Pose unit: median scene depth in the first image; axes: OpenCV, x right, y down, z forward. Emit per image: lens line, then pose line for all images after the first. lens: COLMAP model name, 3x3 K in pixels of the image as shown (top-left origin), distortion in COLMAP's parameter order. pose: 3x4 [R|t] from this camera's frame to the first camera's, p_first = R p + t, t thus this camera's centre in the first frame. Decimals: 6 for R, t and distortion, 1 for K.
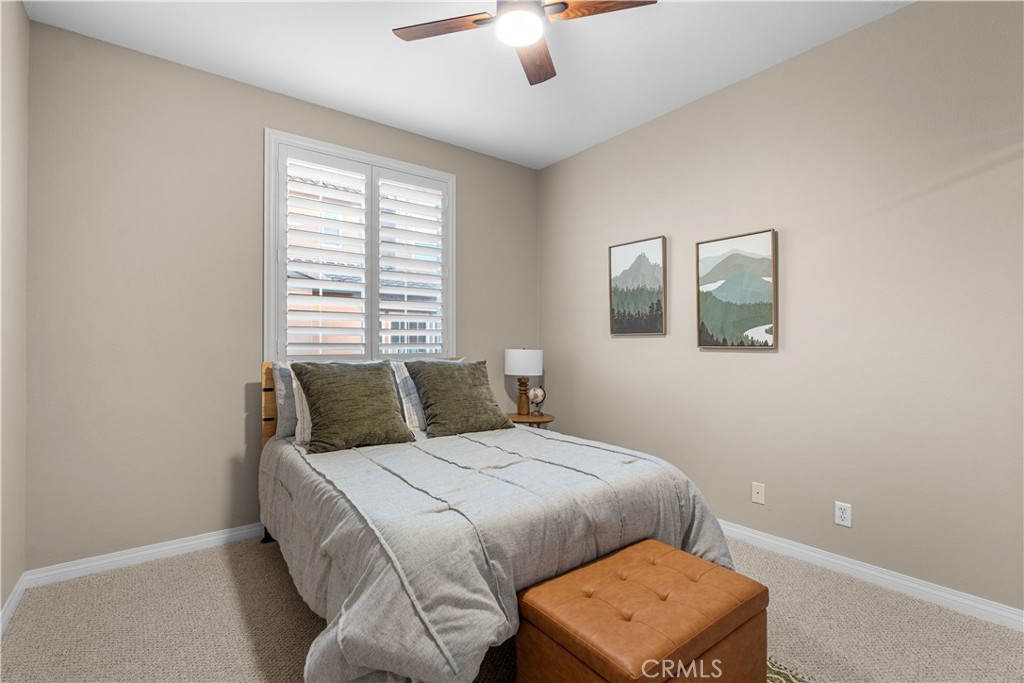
lens RADIAL K [[470.3, 0, 516.8], [0, 470.3, 341.5], [0, 0, 1]] dist [-0.002457, -0.000045]
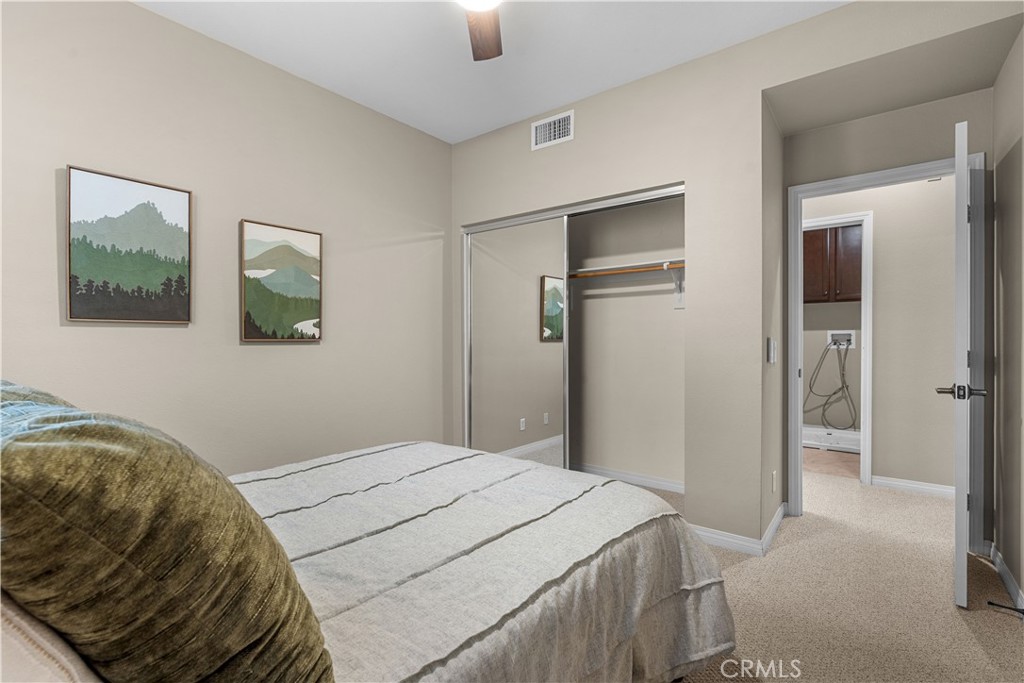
lens RADIAL K [[470.3, 0, 513.6], [0, 470.3, 341.6], [0, 0, 1]] dist [-0.002457, -0.000045]
pose [[-0.230842, -0.009983, 0.972940, -0.584490], [-0.008356, 0.999931, 0.008277, 0.003742], [-0.972955, -0.006220, -0.230910, 0.730574]]
